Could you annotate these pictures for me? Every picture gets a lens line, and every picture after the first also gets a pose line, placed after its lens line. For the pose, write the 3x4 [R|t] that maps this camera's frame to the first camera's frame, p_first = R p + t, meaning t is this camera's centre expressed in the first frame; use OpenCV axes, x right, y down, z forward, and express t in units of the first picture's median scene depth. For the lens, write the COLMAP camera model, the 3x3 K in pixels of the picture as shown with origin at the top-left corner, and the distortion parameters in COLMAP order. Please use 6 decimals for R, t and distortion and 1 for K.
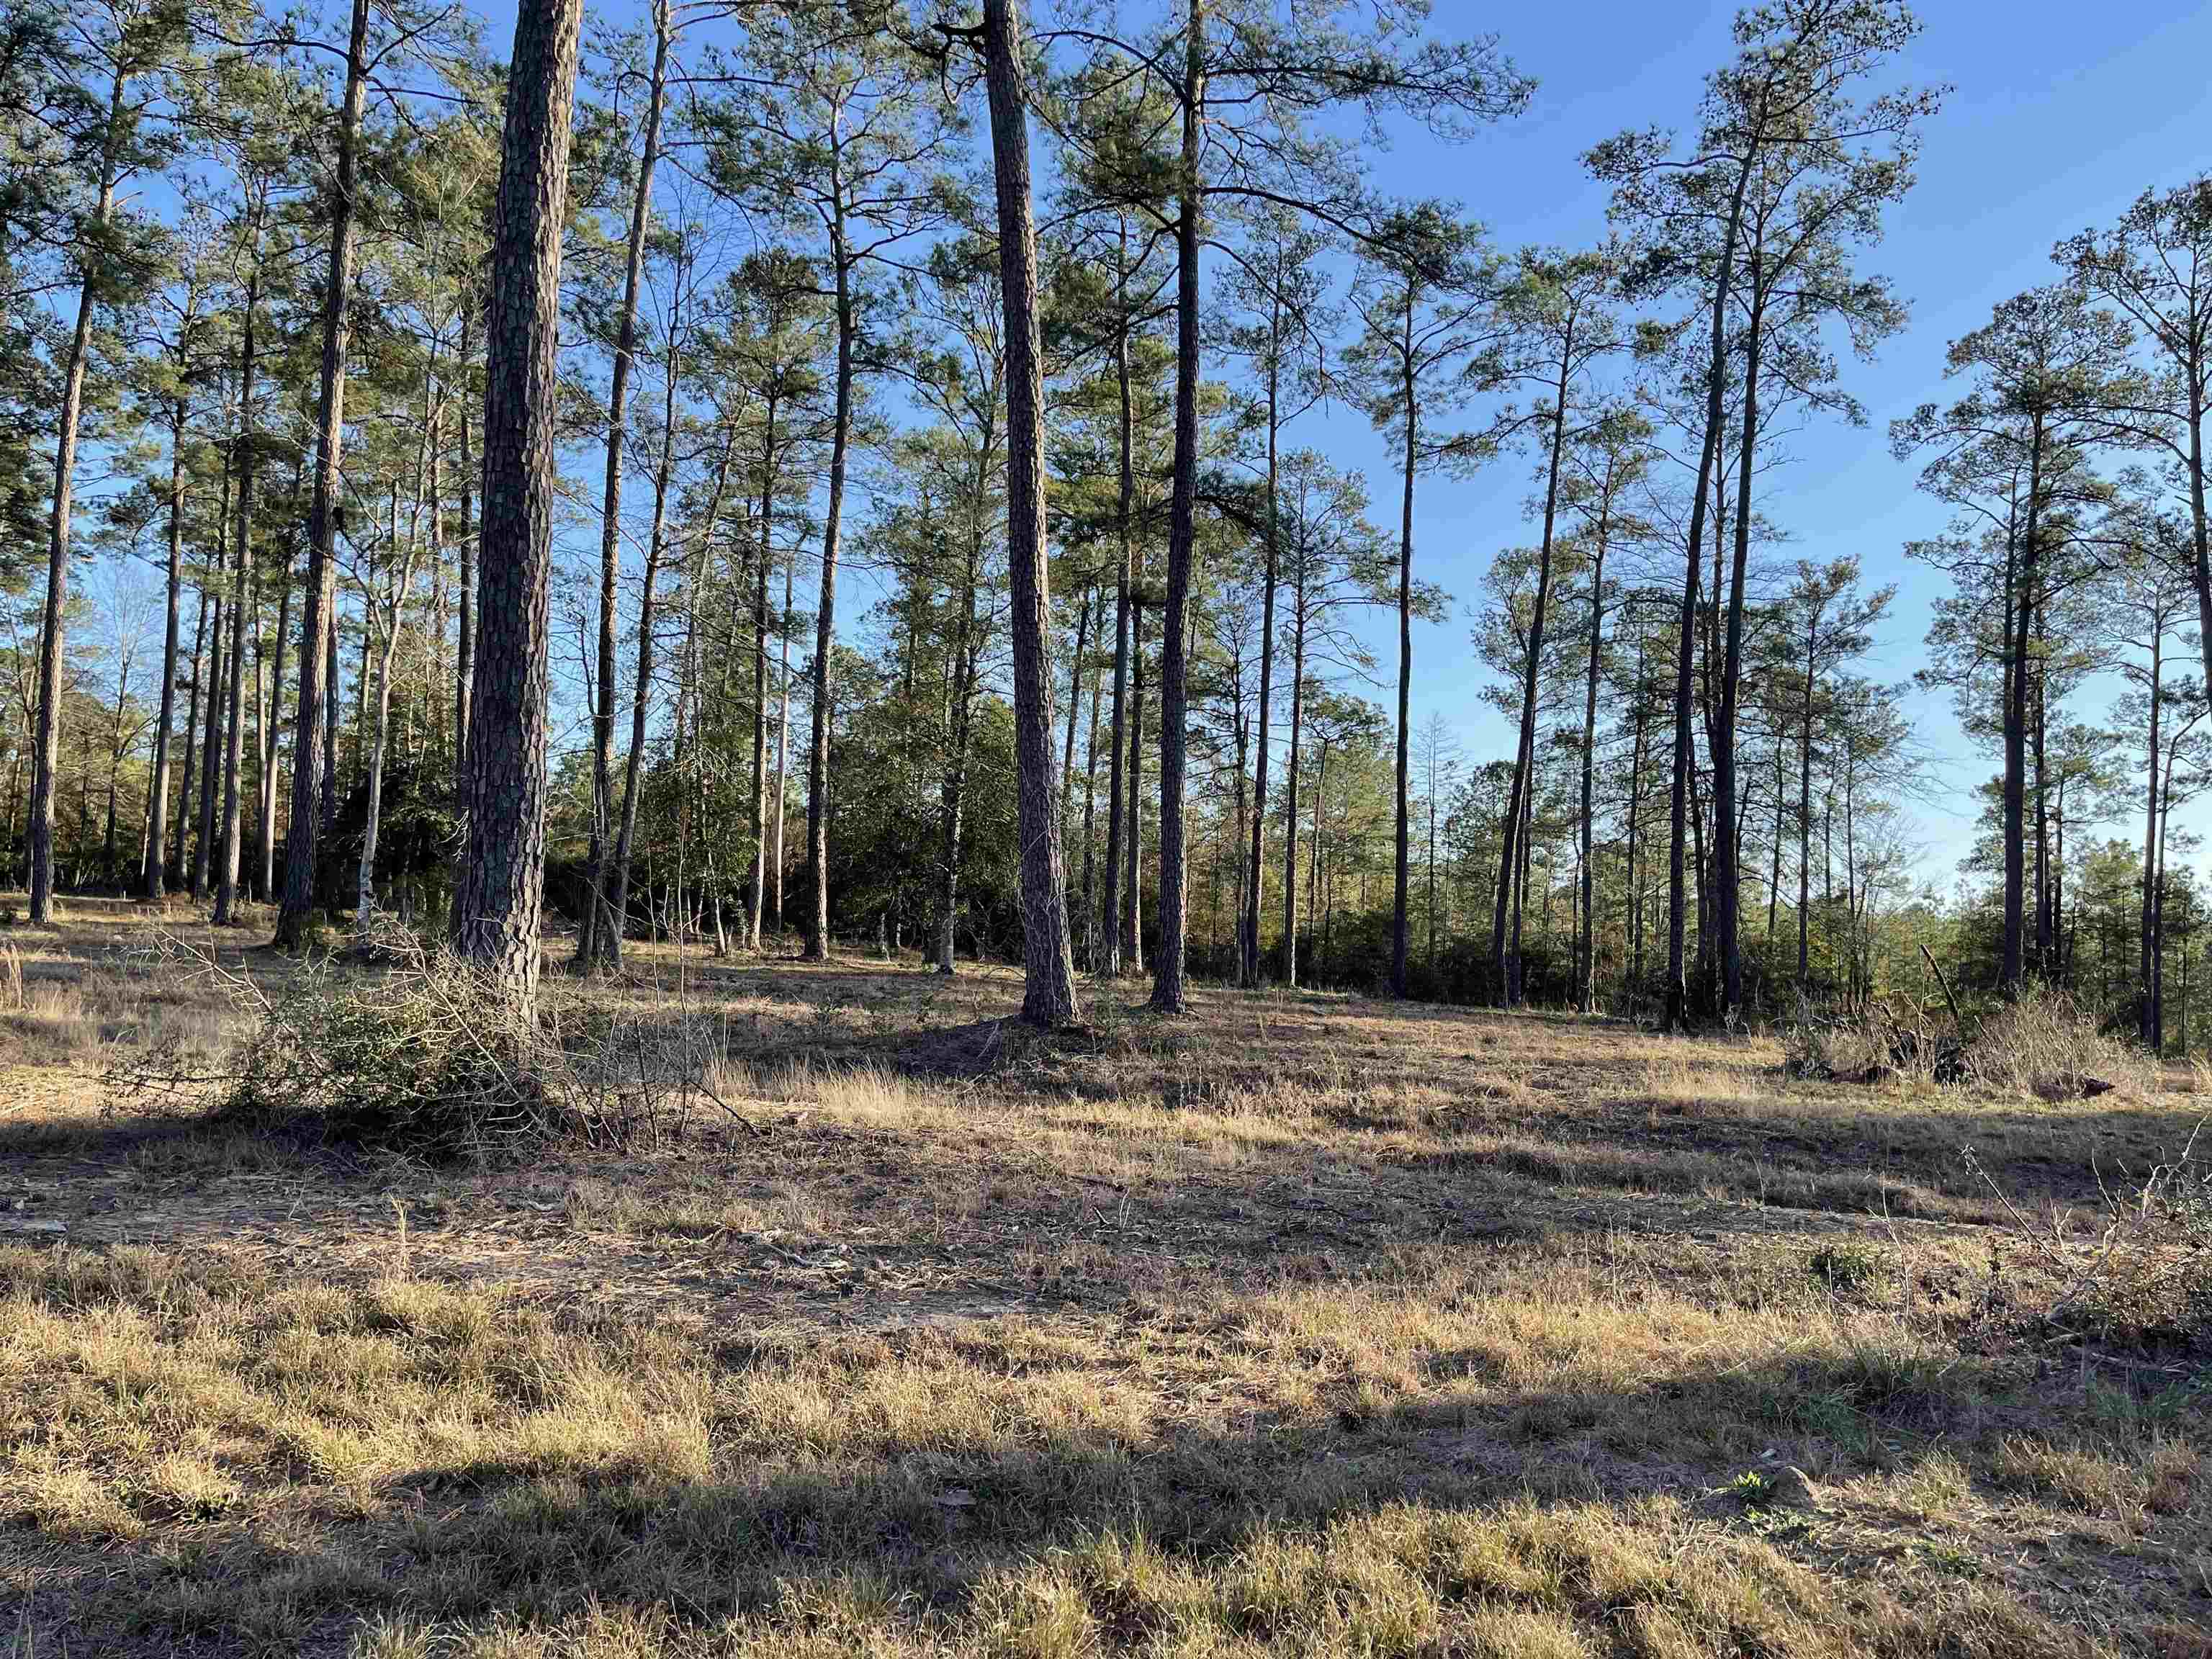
lens RADIAL K [[1659.6, 0, 1105.5], [0, 1659.6, 845.7], [0, 0, 1]] dist [0.074719, -0.103579]
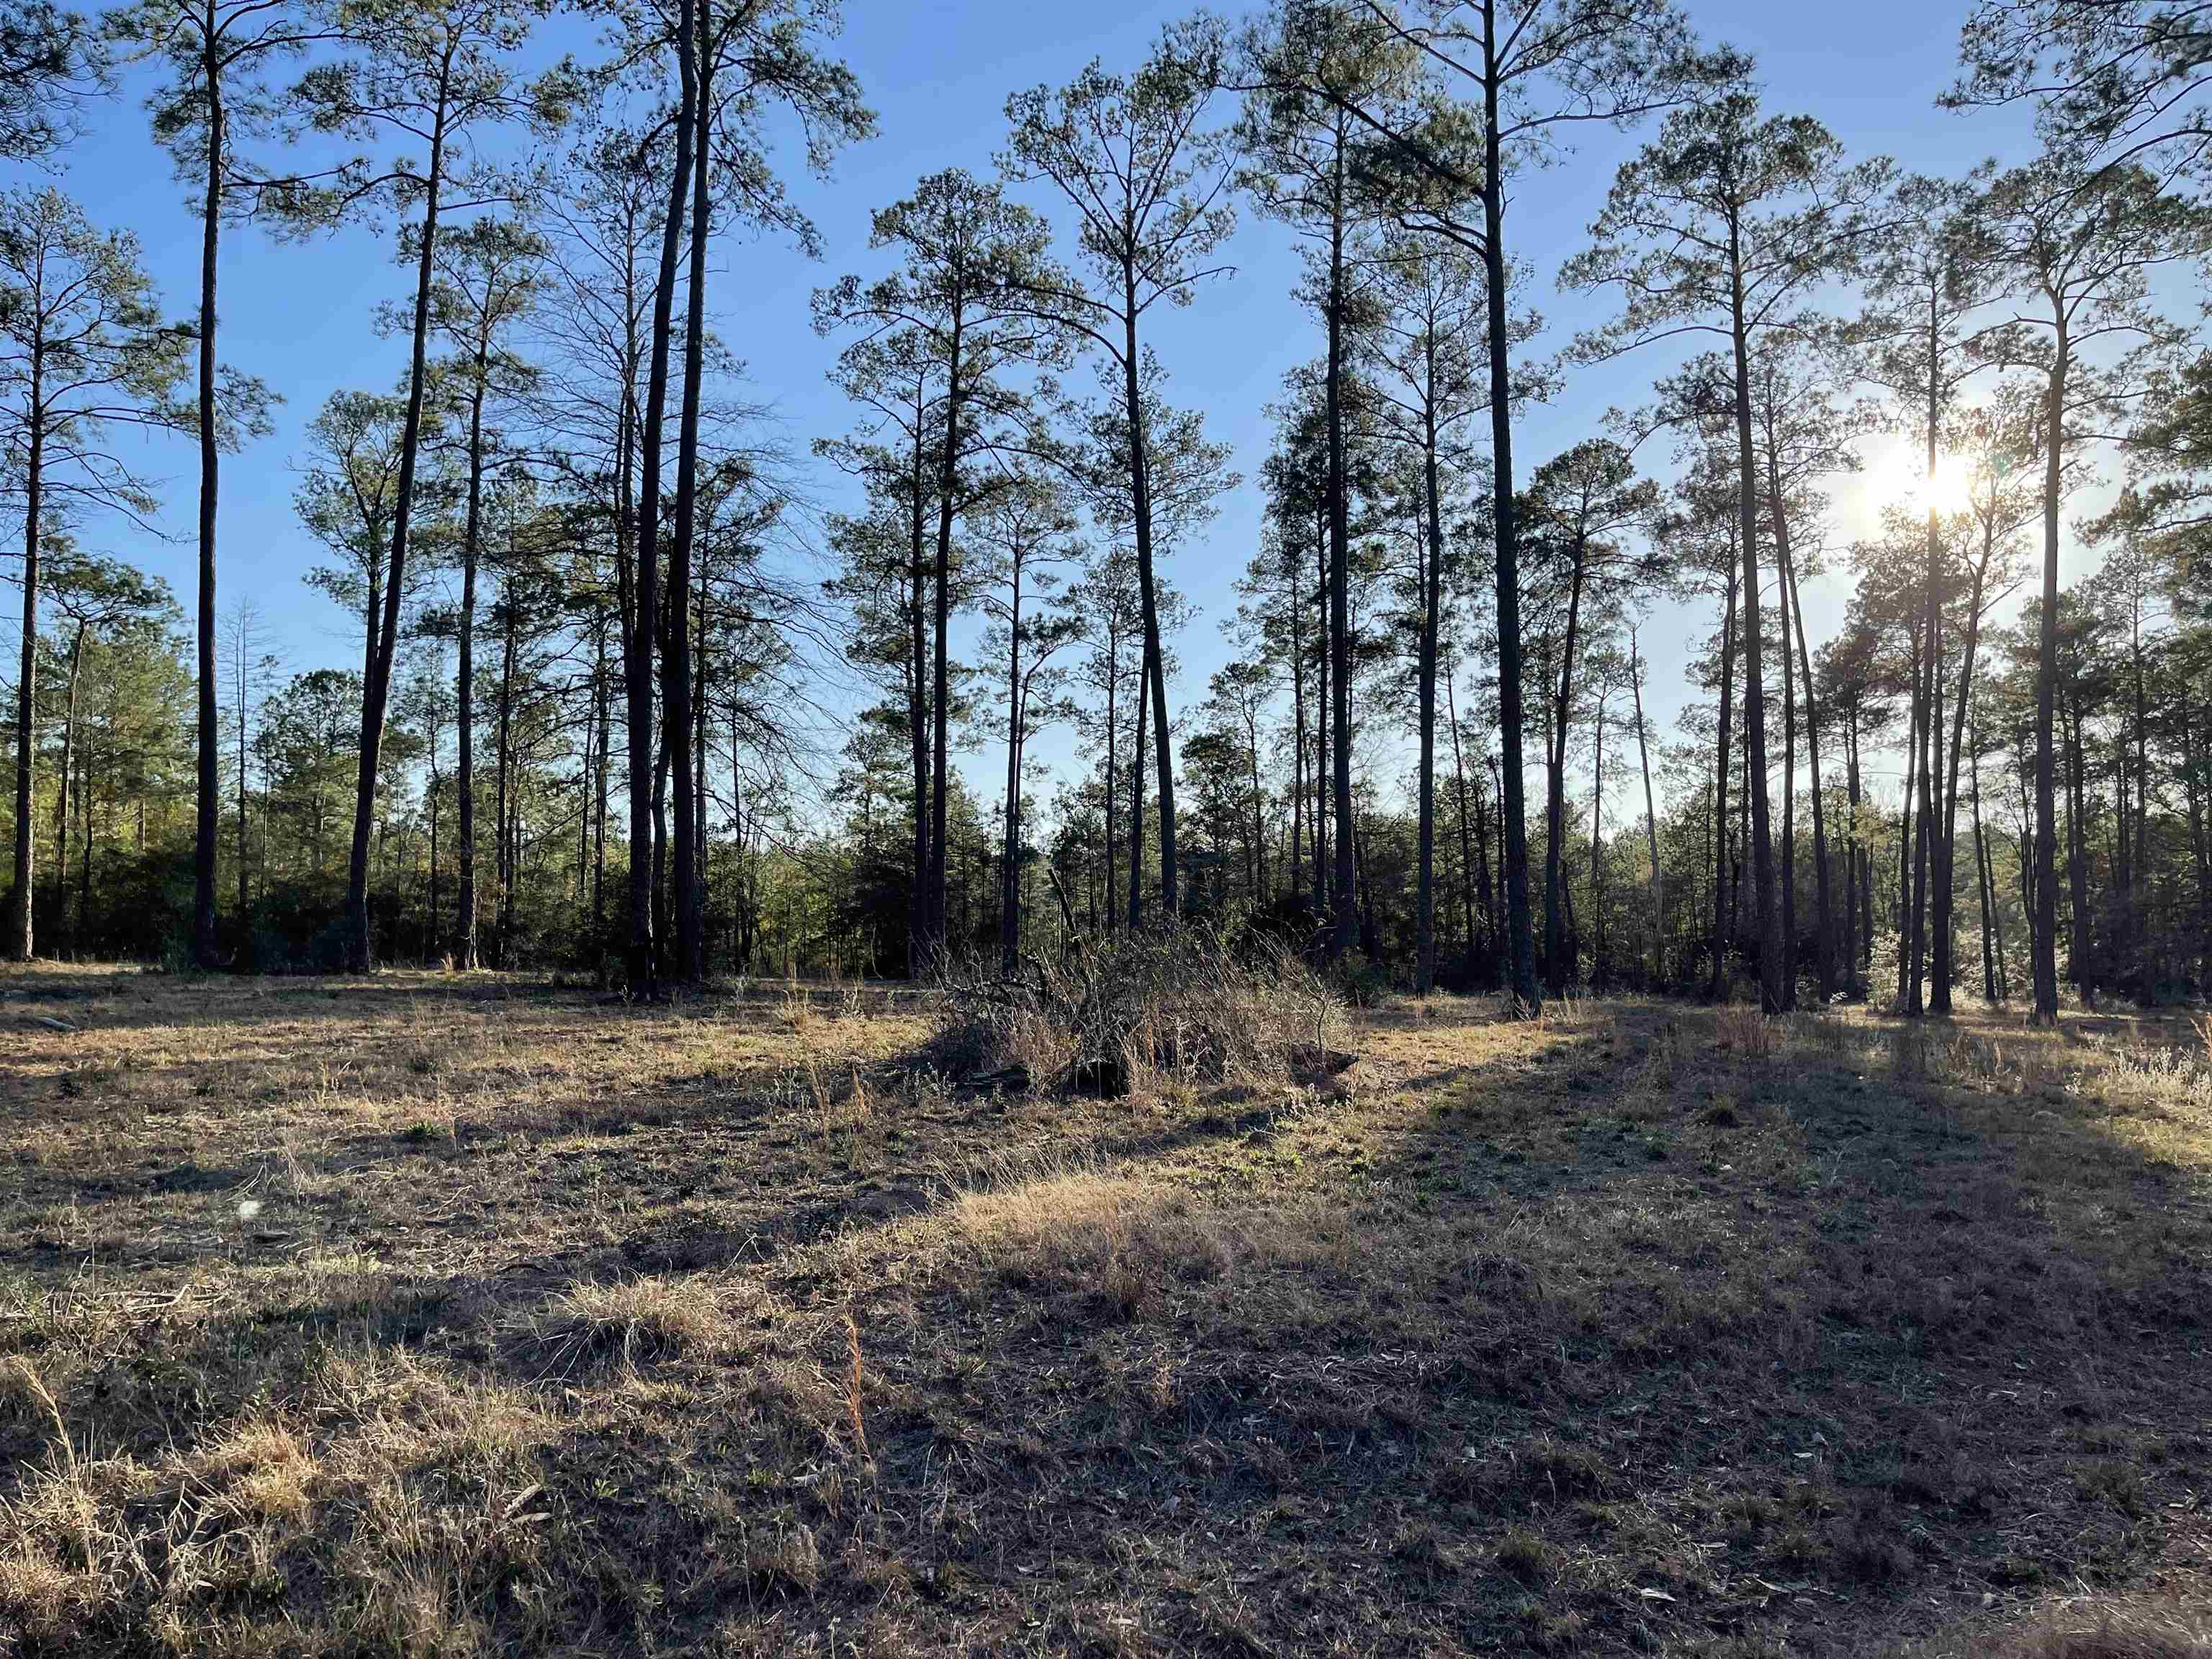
lens RADIAL K [[1659.6, 0, 1105.5], [0, 1659.6, 845.7], [0, 0, 1]] dist [0.074719, -0.103579]
pose [[0.779890, -0.012614, 0.625790, 0.042444], [-0.010335, 0.999401, 0.033026, 0.017015], [-0.625831, -0.032225, 0.779292, 0.293295]]
